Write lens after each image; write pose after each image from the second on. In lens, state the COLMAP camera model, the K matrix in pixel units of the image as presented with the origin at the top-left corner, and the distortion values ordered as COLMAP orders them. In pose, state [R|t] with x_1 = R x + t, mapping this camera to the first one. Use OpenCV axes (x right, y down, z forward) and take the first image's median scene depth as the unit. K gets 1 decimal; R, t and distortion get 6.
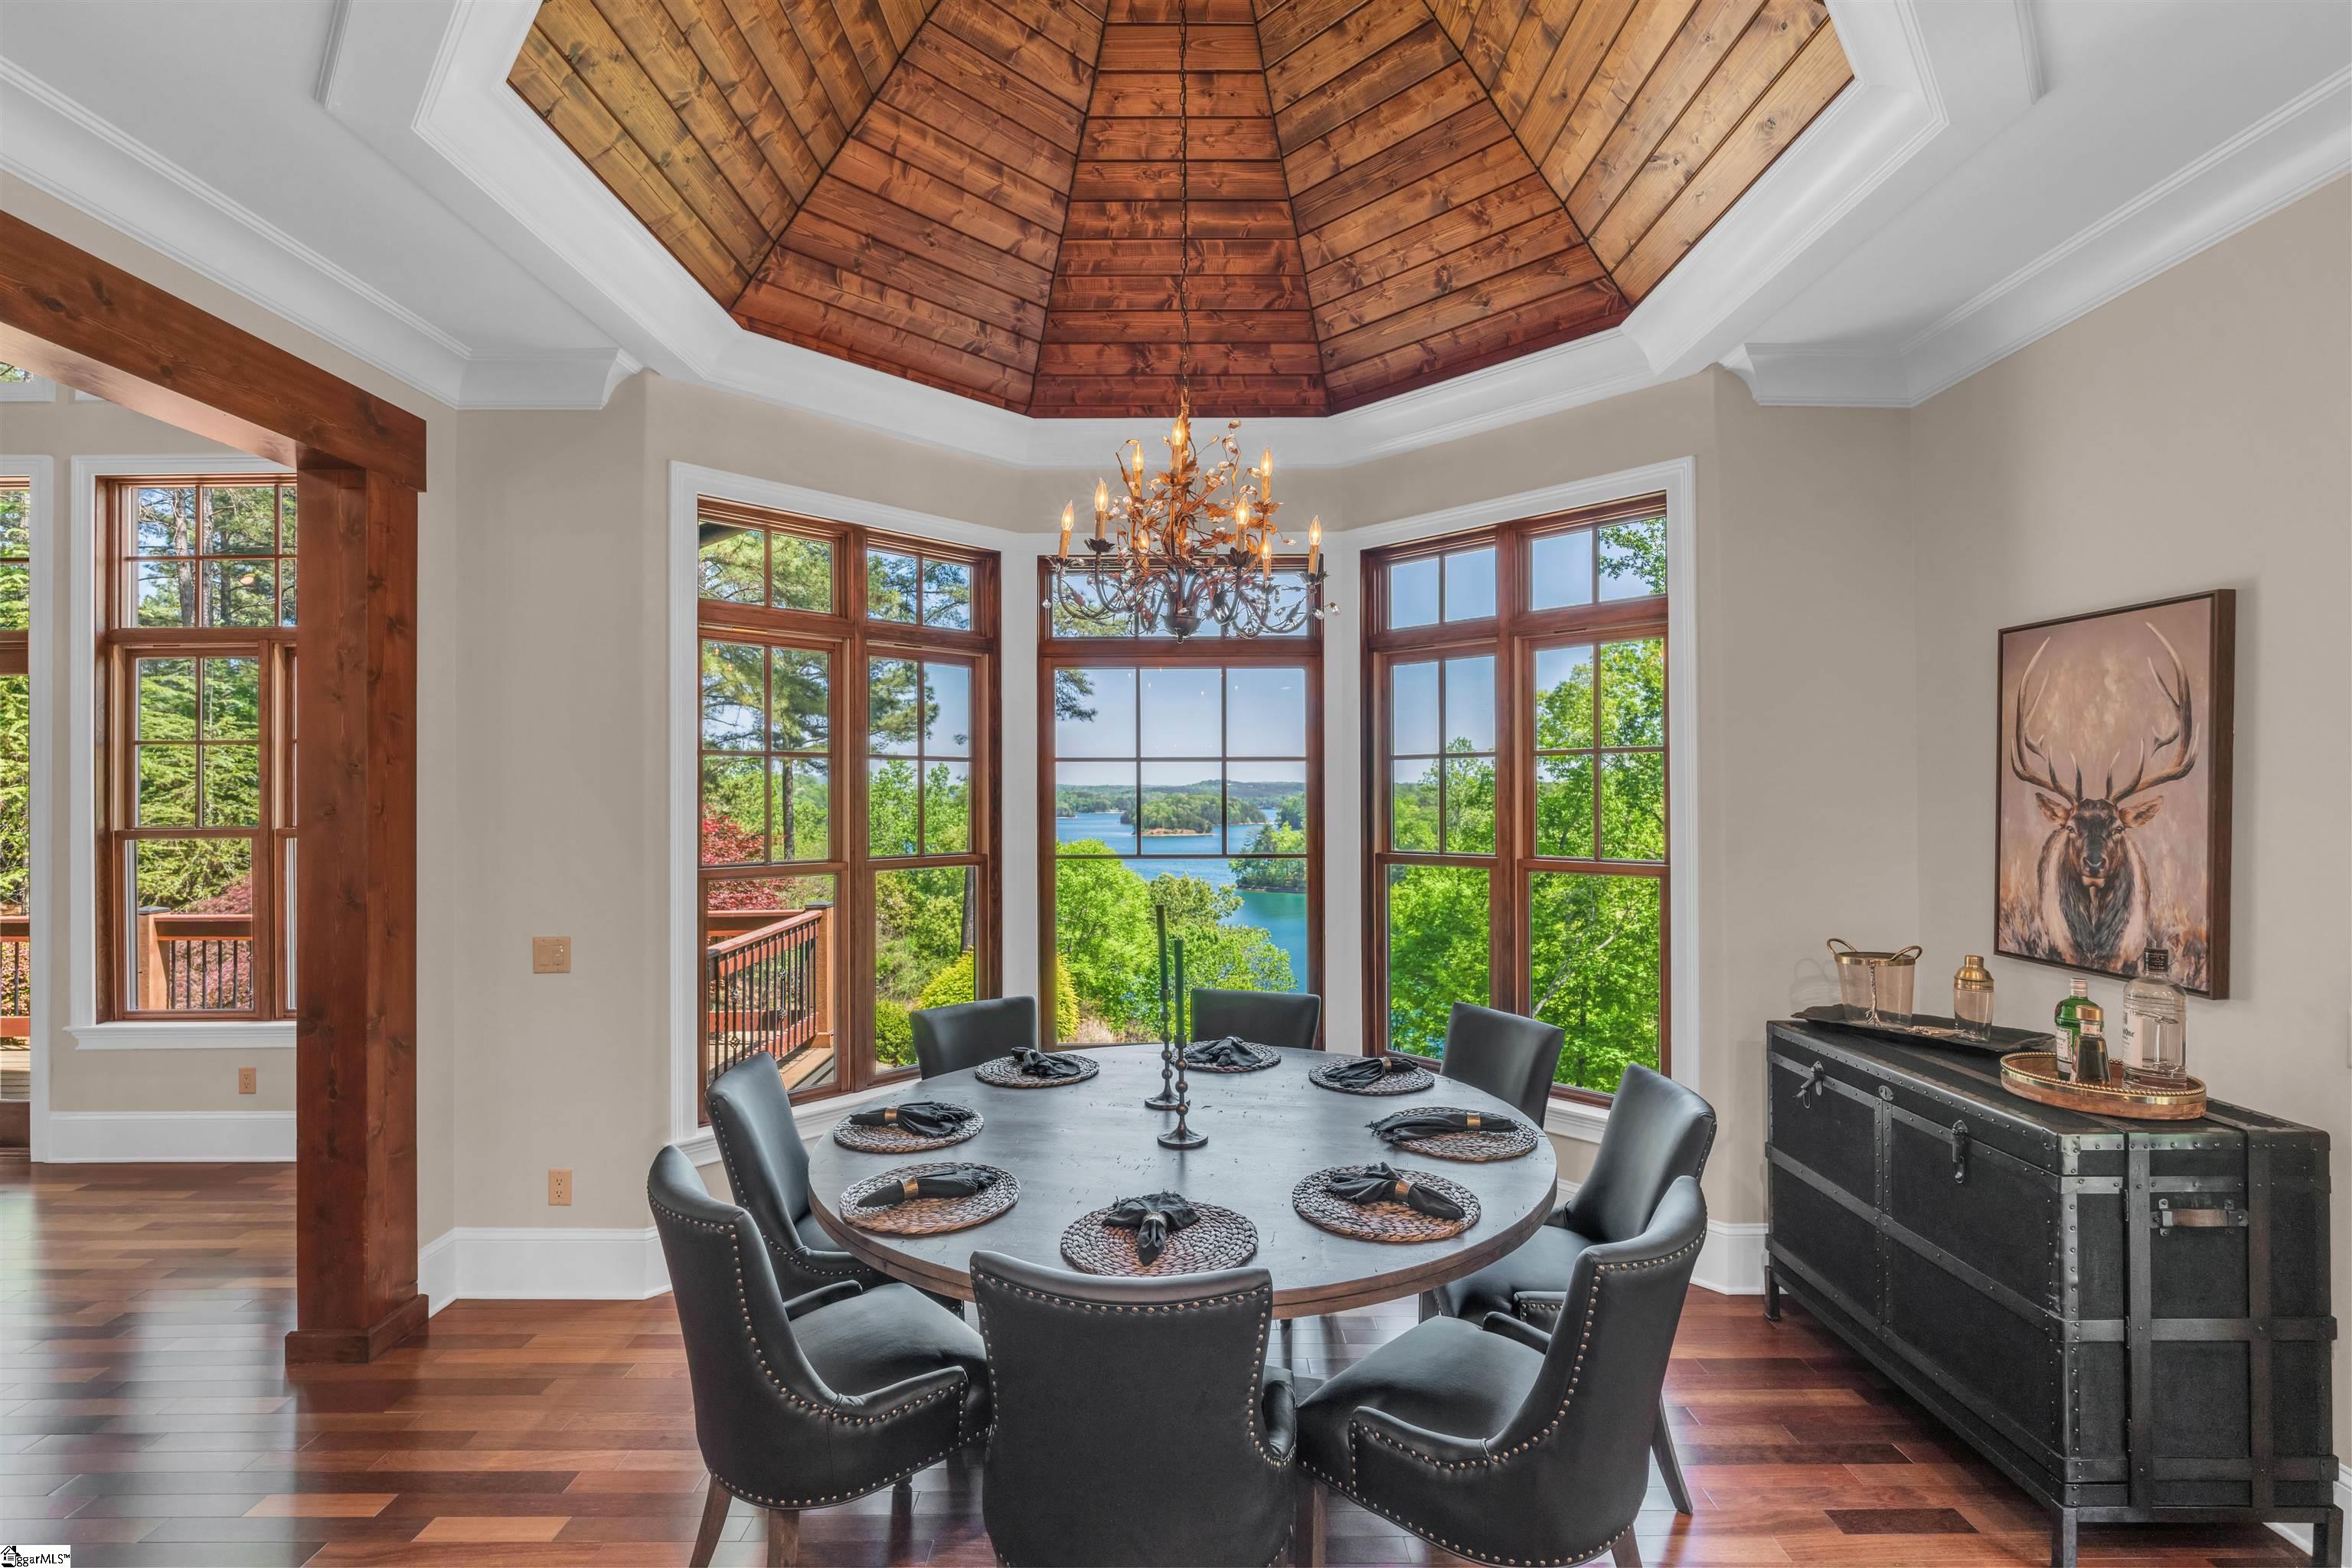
lens RADIAL K [[1066.5, 0, 1177.5], [0, 1066.5, 785.3], [0, 0, 1]] dist [-0.004201, 0.000489]
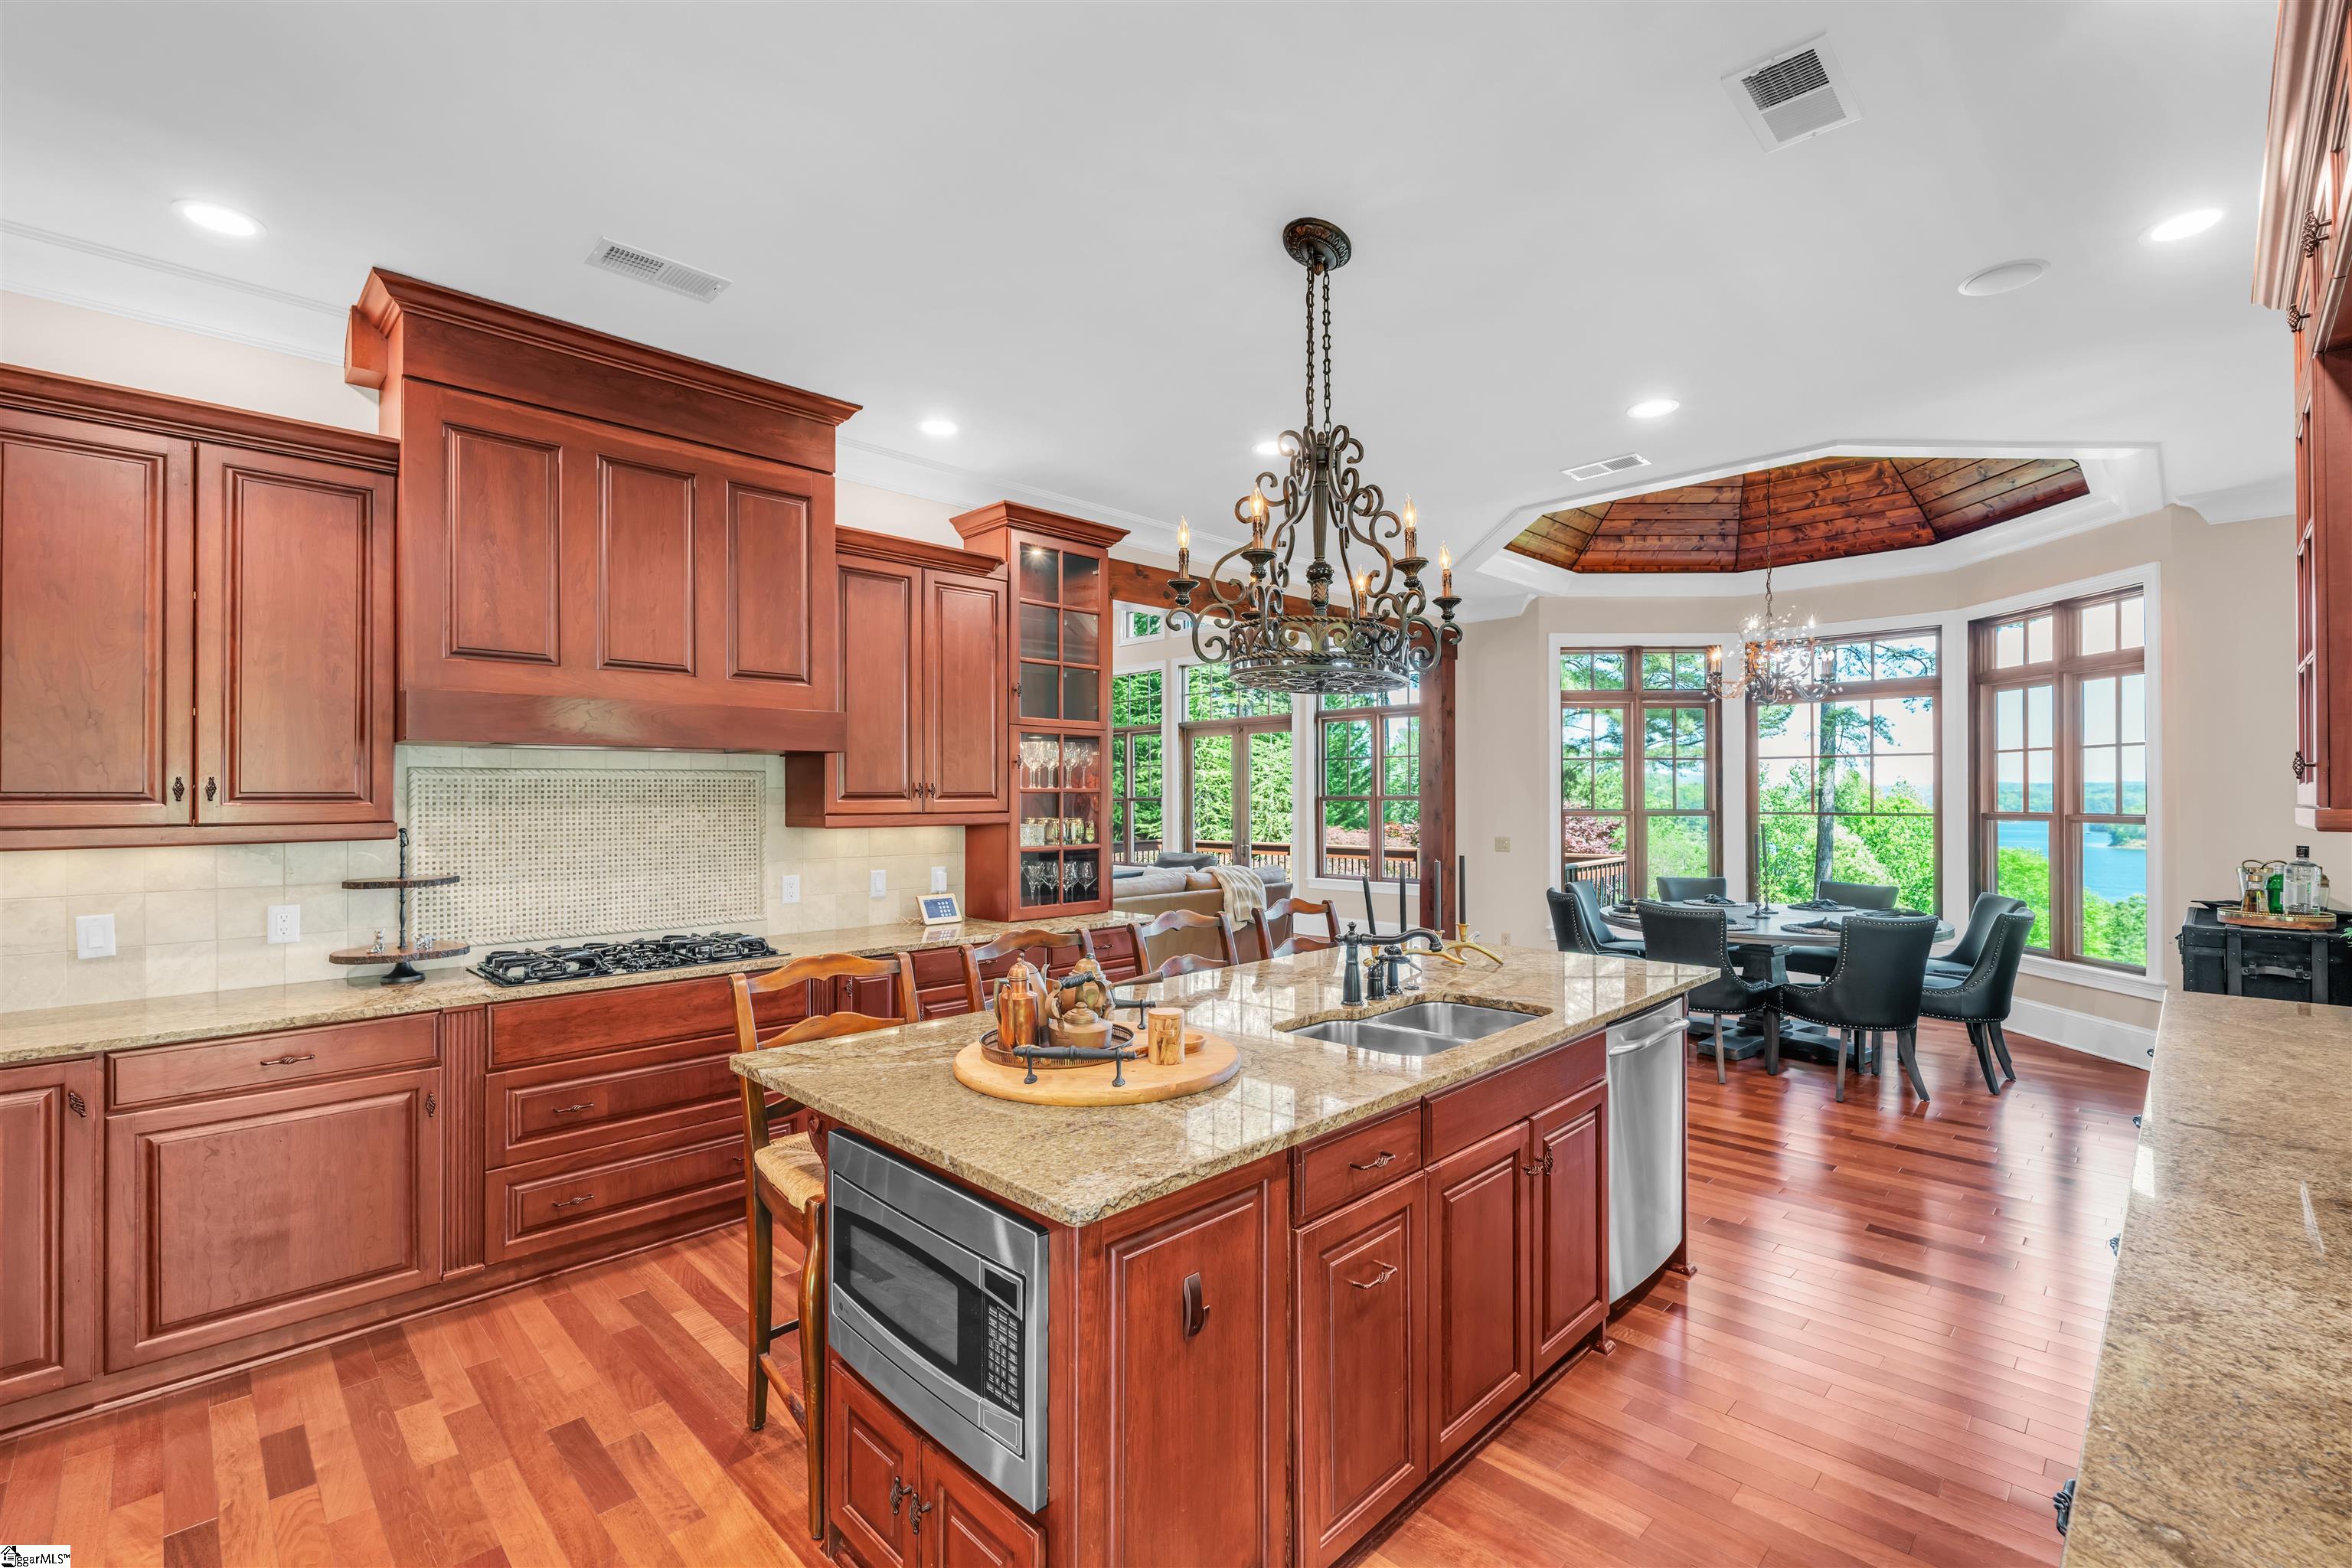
lens RADIAL K [[1037.0, 0, 1170.8], [0, 1037.0, 785.3], [0, 0, 1]] dist [-0.004913, -0.000093]
pose [[0.703860, -0.003791, -0.710329, 0.473485], [0.004939, 0.999988, -0.000443, 0.020503], [0.710322, -0.003197, 0.703870, -1.018876]]
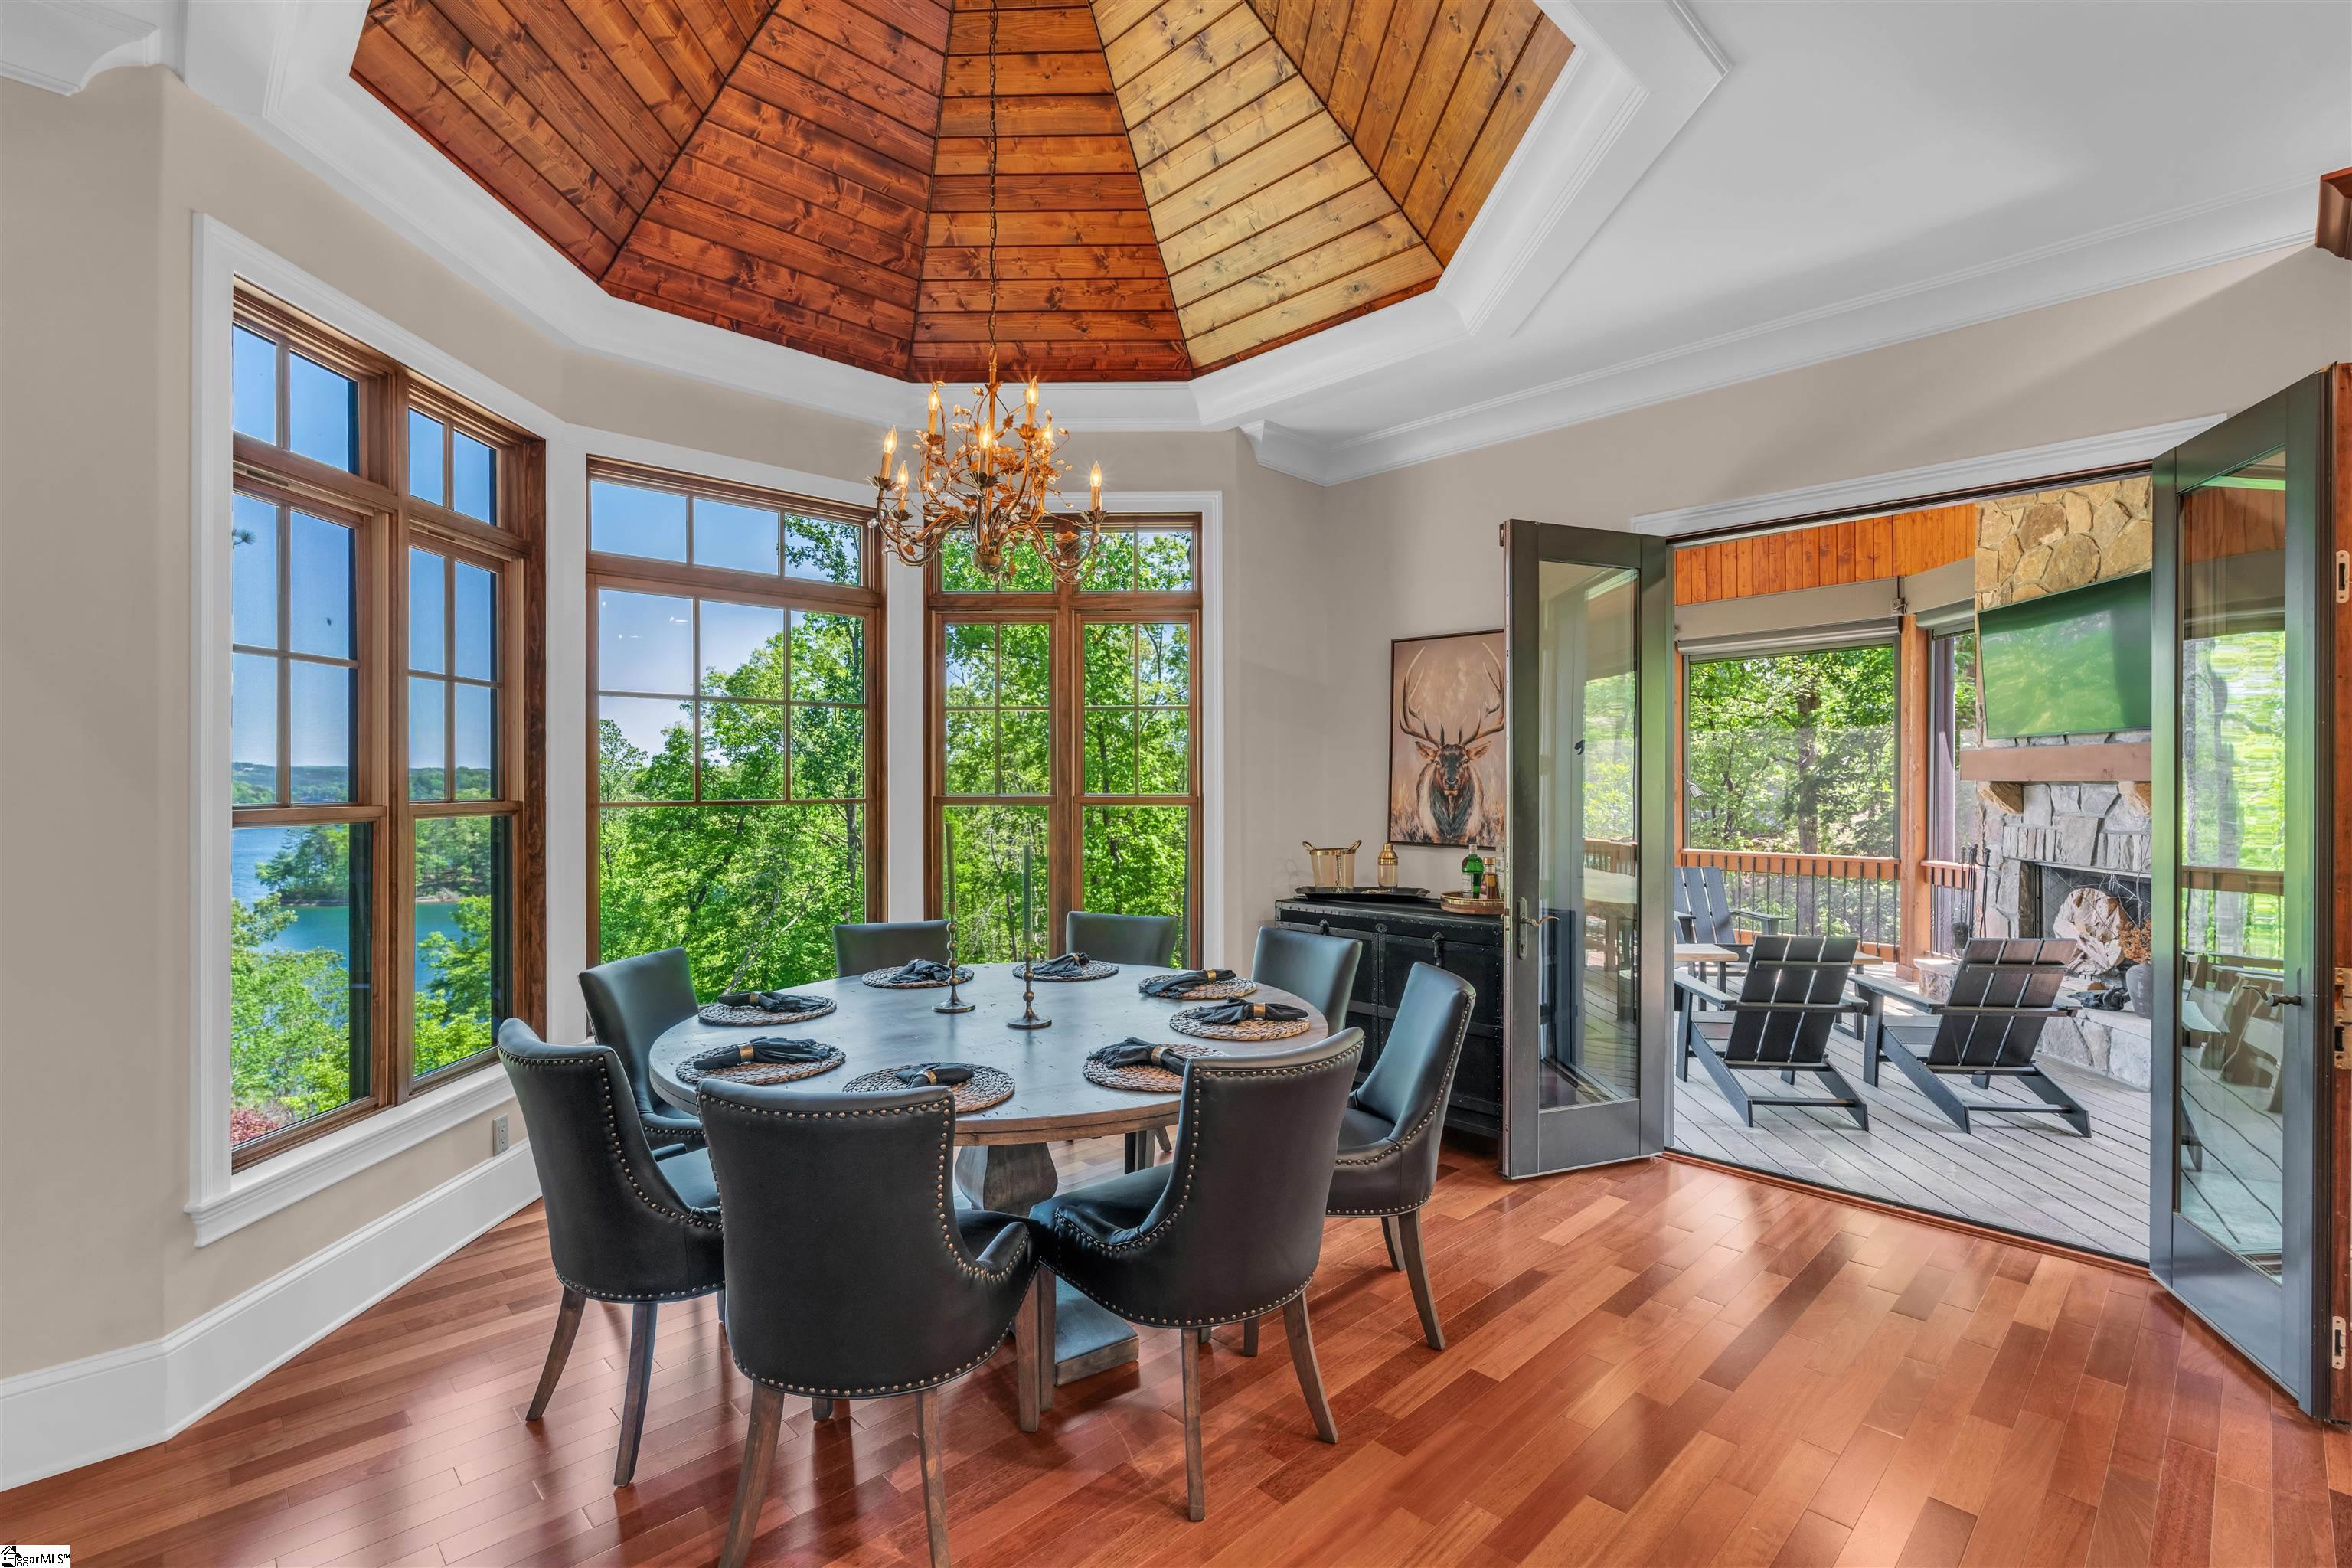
lens RADIAL K [[1066.5, 0, 1182.2], [0, 1066.5, 781.6], [0, 0, 1]] dist [-0.004201, 0.000489]
pose [[0.717968, 0.003099, 0.696070, -0.429138], [-0.008251, 0.999958, 0.004060, 0.047064], [-0.696028, -0.008658, 0.717963, 0.051830]]
